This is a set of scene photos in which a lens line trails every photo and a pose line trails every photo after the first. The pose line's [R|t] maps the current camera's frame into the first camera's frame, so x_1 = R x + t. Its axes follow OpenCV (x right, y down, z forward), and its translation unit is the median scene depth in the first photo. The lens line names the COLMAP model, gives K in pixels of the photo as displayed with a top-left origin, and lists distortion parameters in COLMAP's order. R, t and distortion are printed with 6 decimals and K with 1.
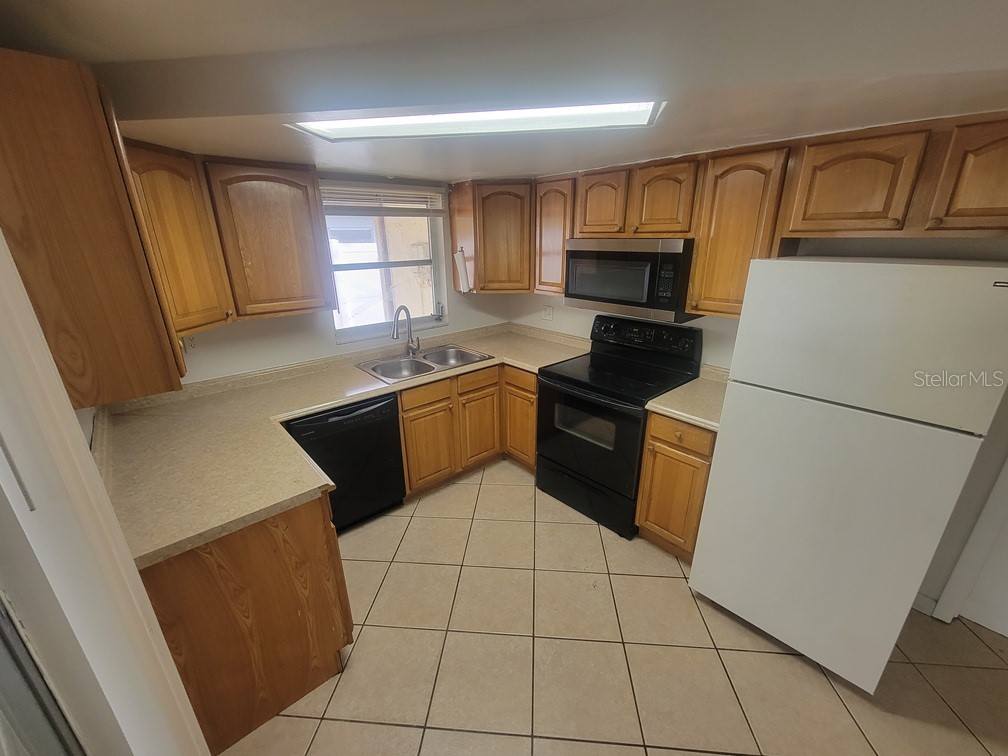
lens RADIAL K [[409.0, 0, 500.2], [0, 409.0, 381.4], [0, 0, 1]] dist [-0.001413, -0.000096]
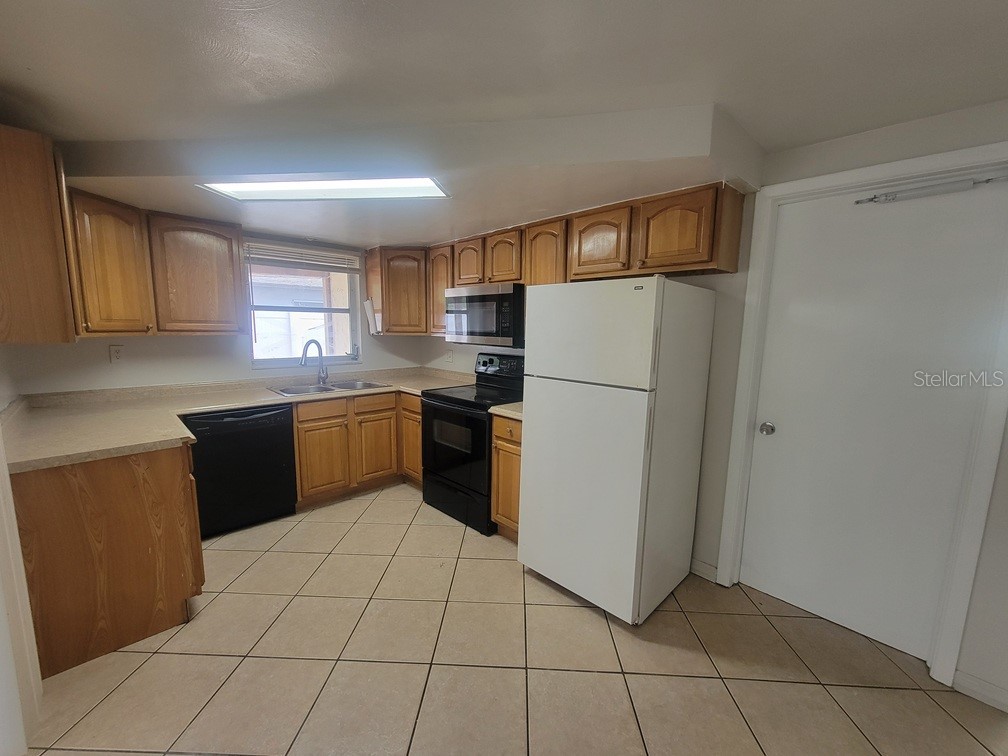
lens RADIAL K [[406.6, 0, 501.0], [0, 406.6, 382.5], [0, 0, 1]] dist [-0.001648, 0.000412]
pose [[0.998507, 0.019957, 0.050839, 0.310648], [-0.009249, 0.979191, -0.202732, 0.215583], [-0.053827, 0.201960, 0.977914, -0.209553]]
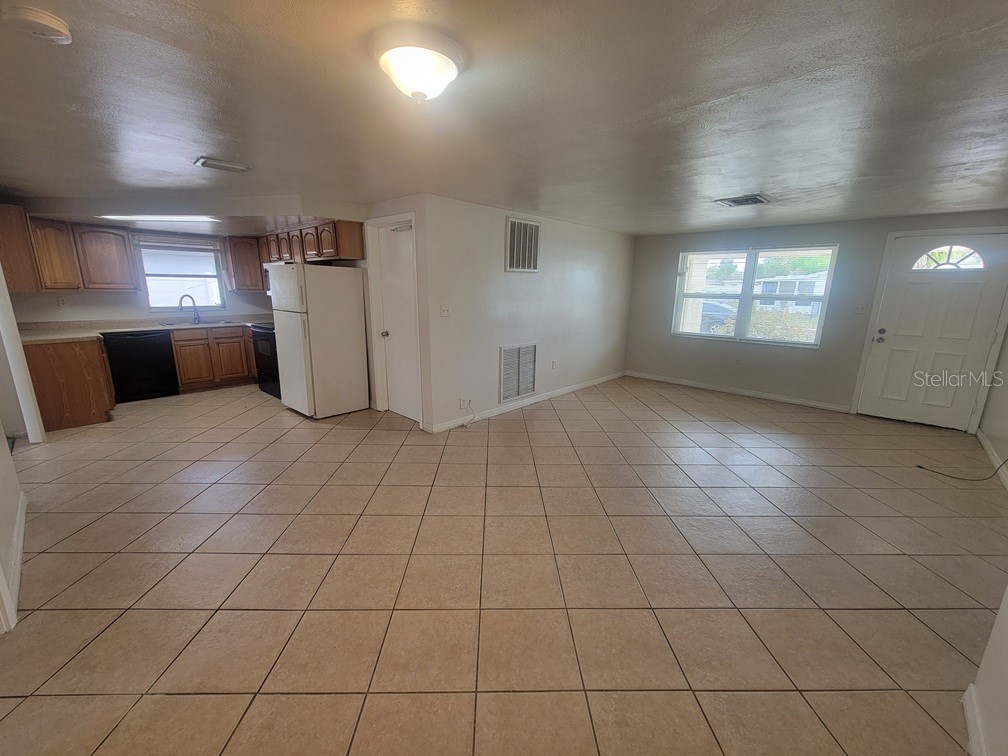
lens RADIAL K [[409.0, 0, 500.2], [0, 409.0, 381.4], [0, 0, 1]] dist [-0.001413, -0.000096]
pose [[0.994405, -0.002350, 0.105606, 1.315249], [0.014897, 0.992881, -0.118176, 0.608156], [-0.104577, 0.119088, 0.987361, -1.321204]]
